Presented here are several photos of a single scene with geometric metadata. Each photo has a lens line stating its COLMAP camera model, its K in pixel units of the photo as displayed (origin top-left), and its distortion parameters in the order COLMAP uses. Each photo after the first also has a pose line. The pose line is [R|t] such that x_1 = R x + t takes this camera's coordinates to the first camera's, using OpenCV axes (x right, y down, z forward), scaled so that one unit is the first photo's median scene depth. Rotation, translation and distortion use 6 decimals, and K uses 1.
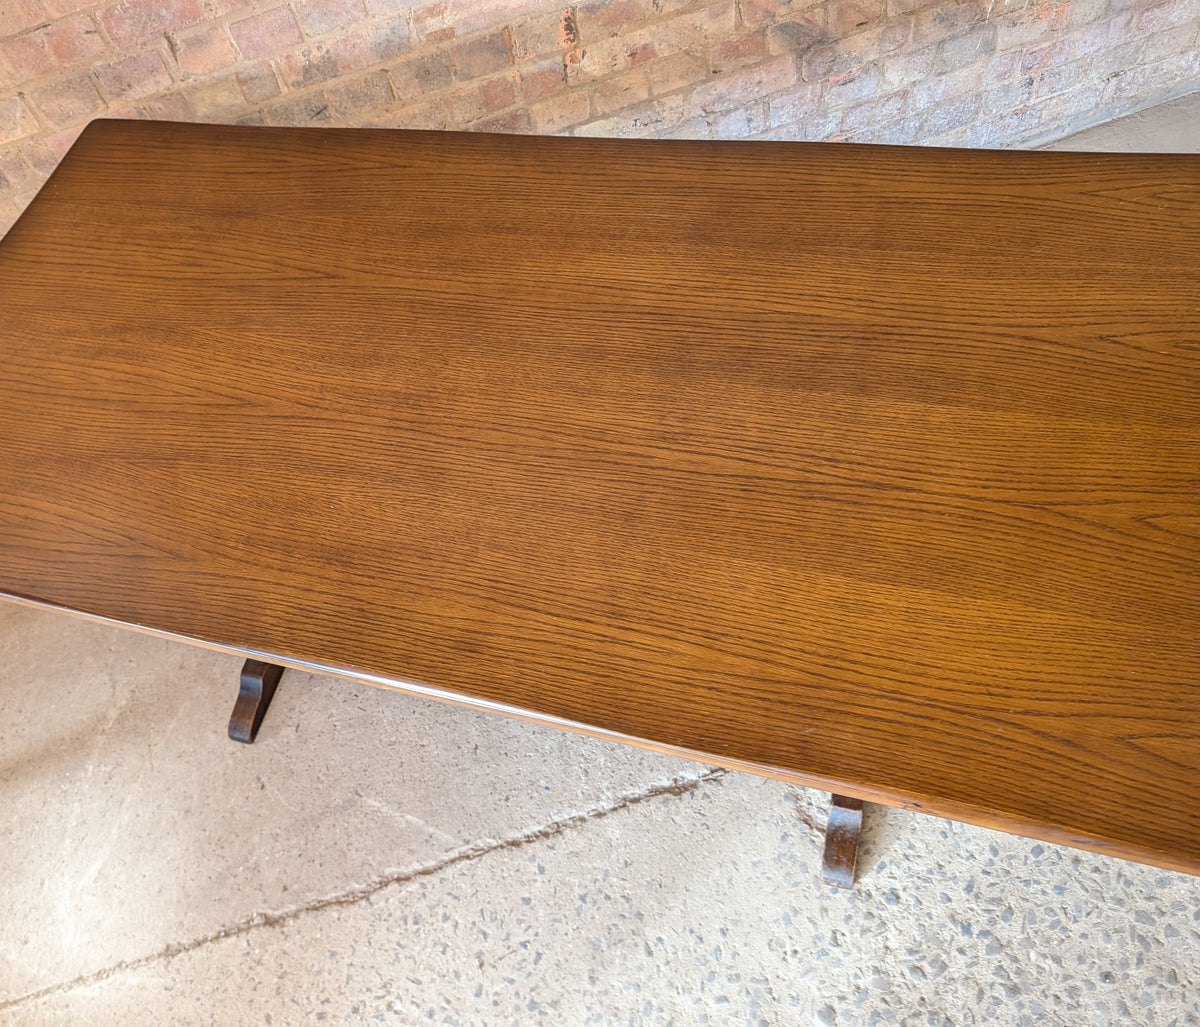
lens RADIAL K [[981.3, 0, 539.8], [0, 981.3, 502.4], [0, 0, 1]] dist [-0.002162, 0.002975]
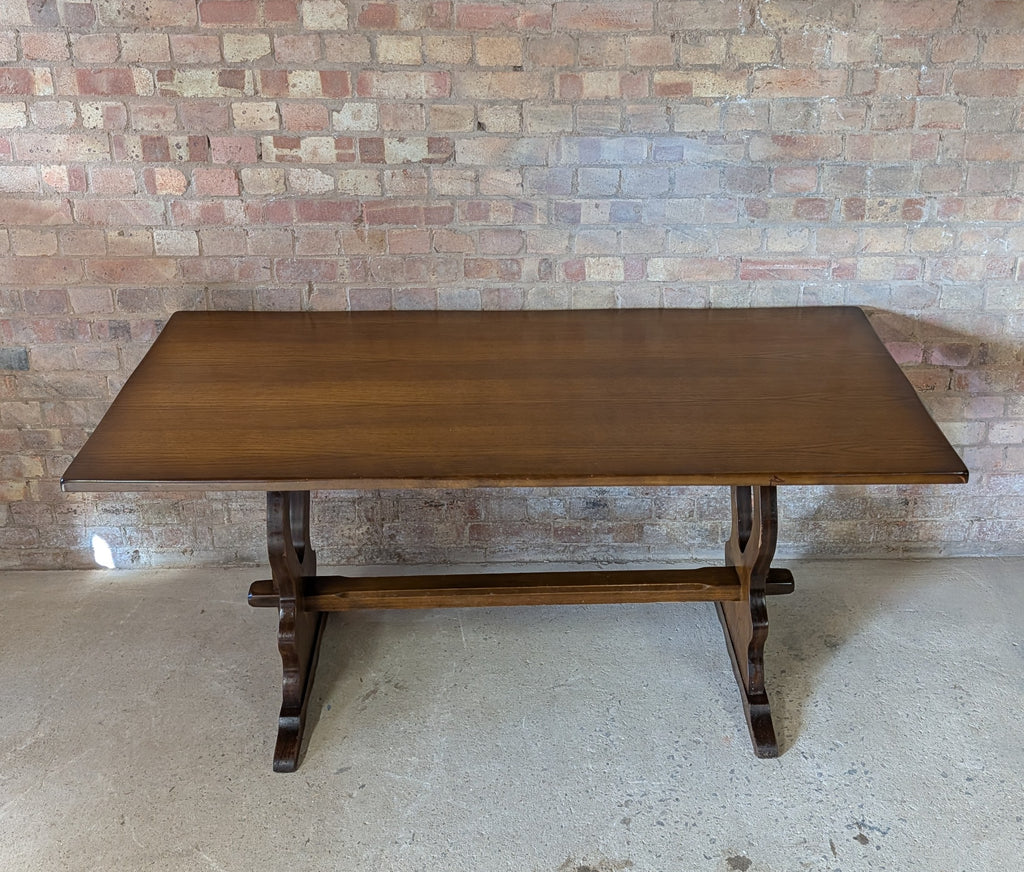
lens RADIAL K [[1163.0, 0, 548.5], [0, 1163.0, 312.6], [0, 0, 1]] dist [0.012132, 0.000000]
pose [[0.954395, 0.268615, -0.130291, 0.245077], [-0.296484, 0.801574, -0.519207, 0.424387], [-0.035029, 0.534158, 0.844659, -0.574655]]
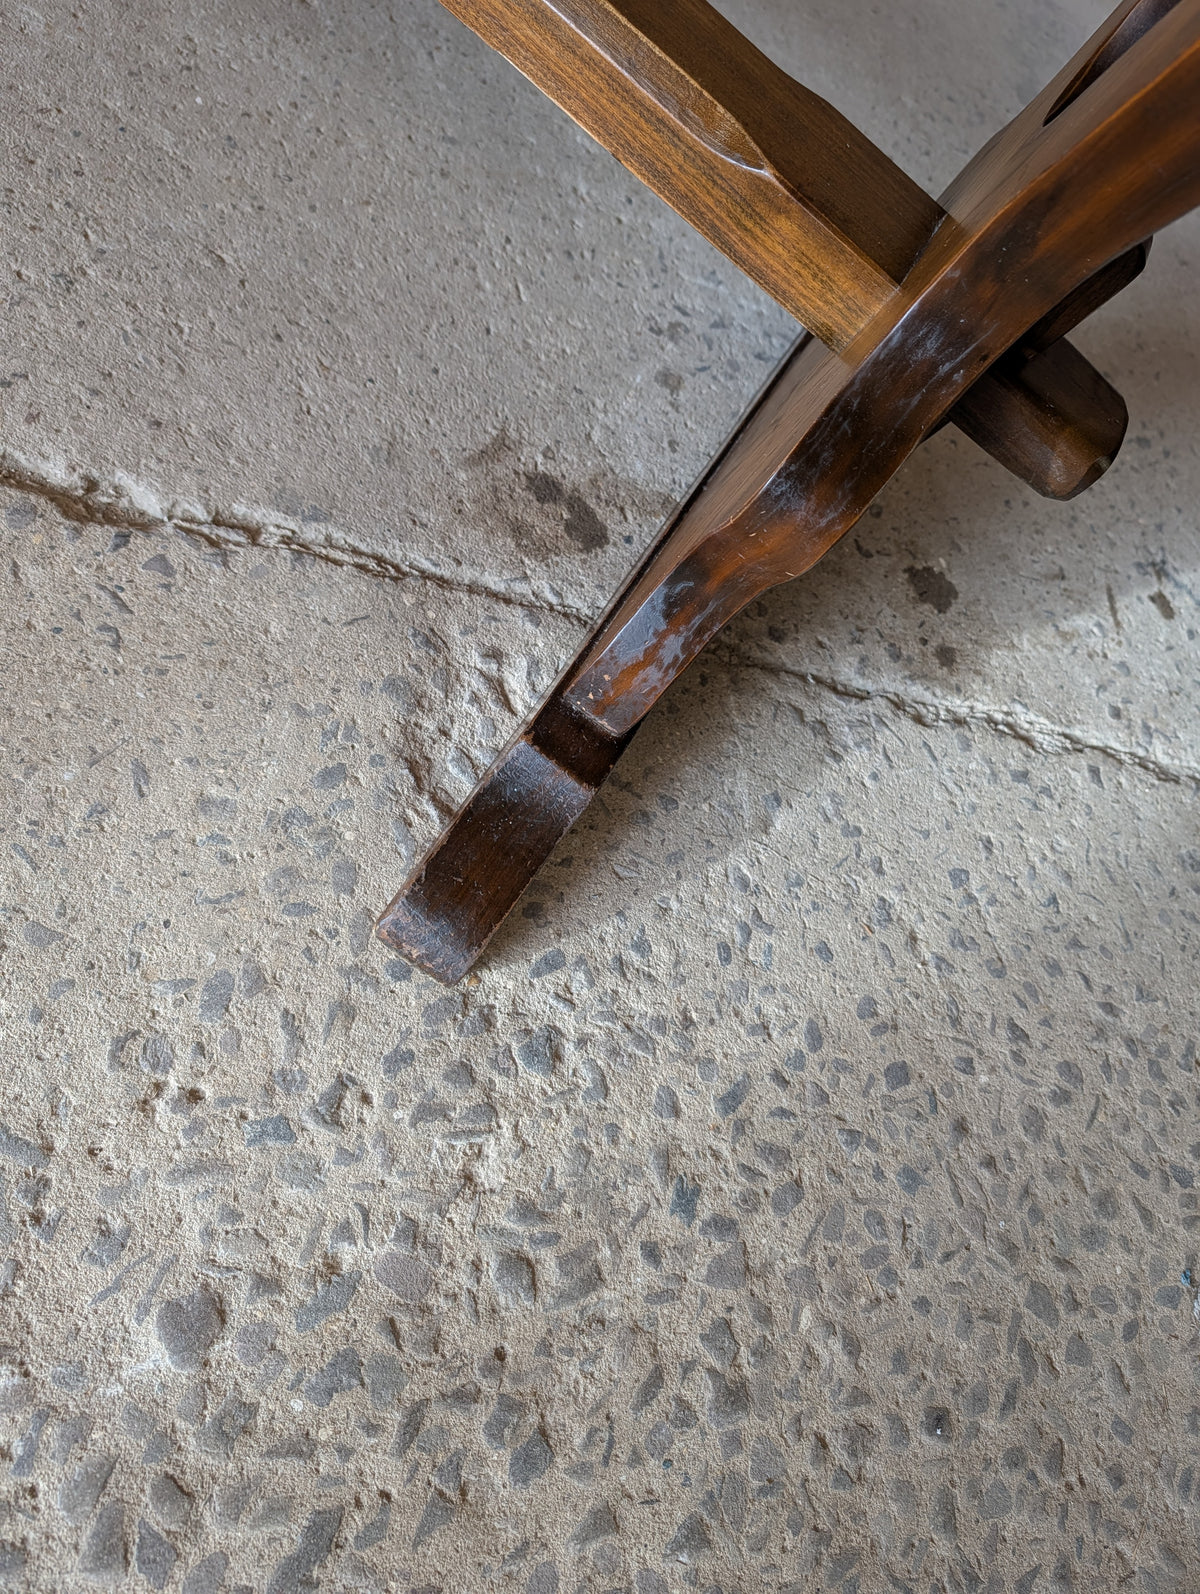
lens RADIAL K [[1159.2, 0, 607.9], [0, 1159.2, 770.2], [0, 0, 1]] dist [-0.001189, -0.009120]
pose [[0.764258, 0.453973, 0.458058, 0.143620], [-0.508289, 0.861170, -0.005422, 0.294369], [-0.396928, -0.228682, 0.888906, 0.625566]]
